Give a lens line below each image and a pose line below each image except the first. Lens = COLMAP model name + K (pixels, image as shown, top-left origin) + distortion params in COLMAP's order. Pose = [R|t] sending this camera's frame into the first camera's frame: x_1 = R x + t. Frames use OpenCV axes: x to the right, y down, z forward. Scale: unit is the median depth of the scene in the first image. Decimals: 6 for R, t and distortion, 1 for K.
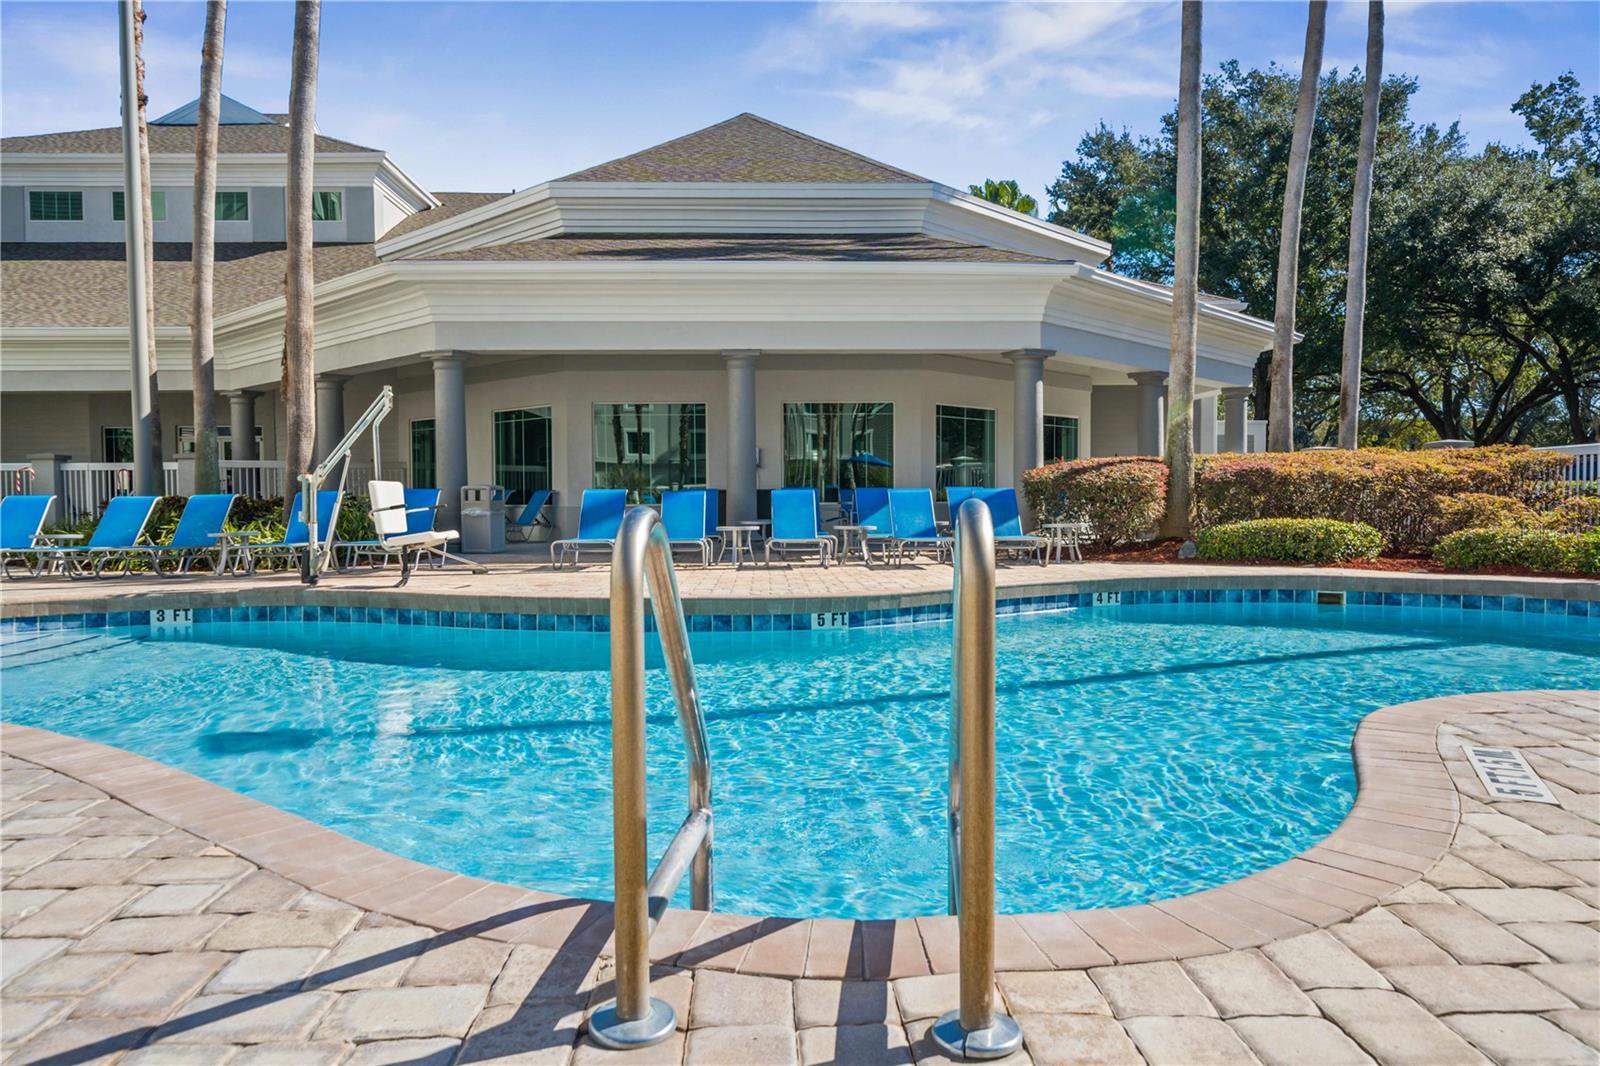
lens RADIAL K [[1045.5, 0, 771.6], [0, 1045.5, 573.1], [0, 0, 1]] dist [0.006350, -0.012057]
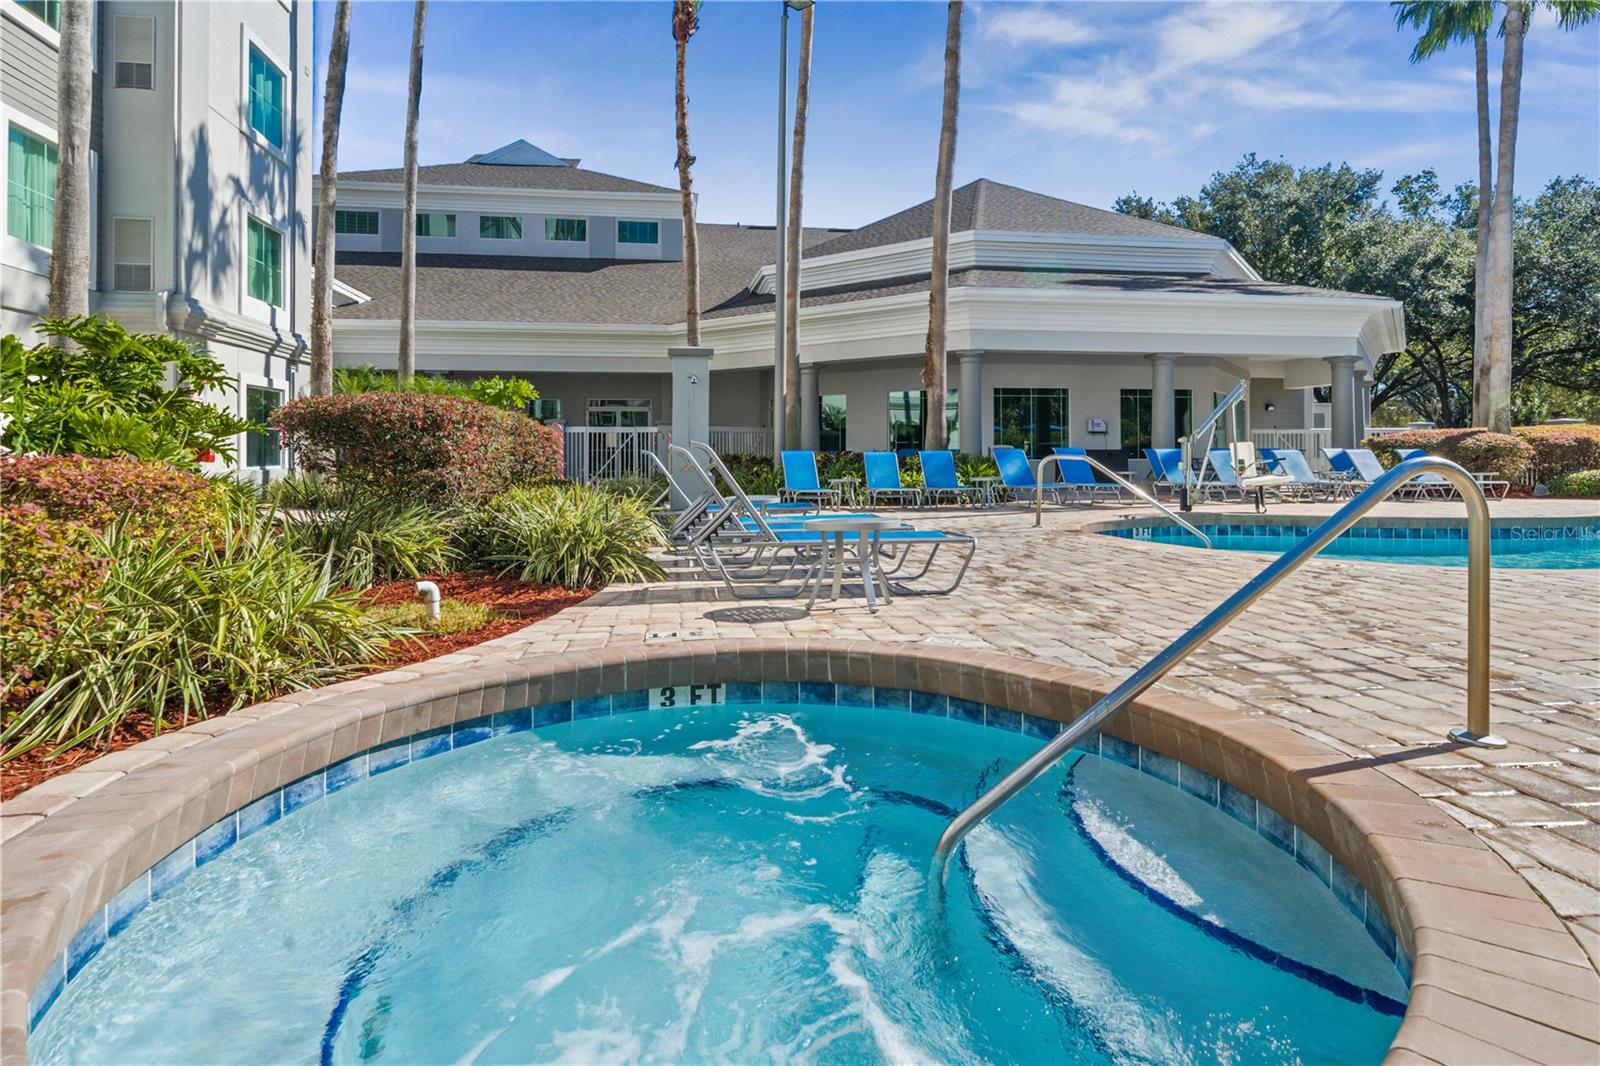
lens RADIAL K [[822.3, 0, 774.6], [0, 822.3, 458.3], [0, 0, 1]] dist [-0.012526, -0.001427]
pose [[0.995620, 0.005780, 0.093316, -0.690419], [0.000716, 0.997587, -0.069426, 0.006707], [-0.093493, 0.069189, 0.993213, -0.039450]]
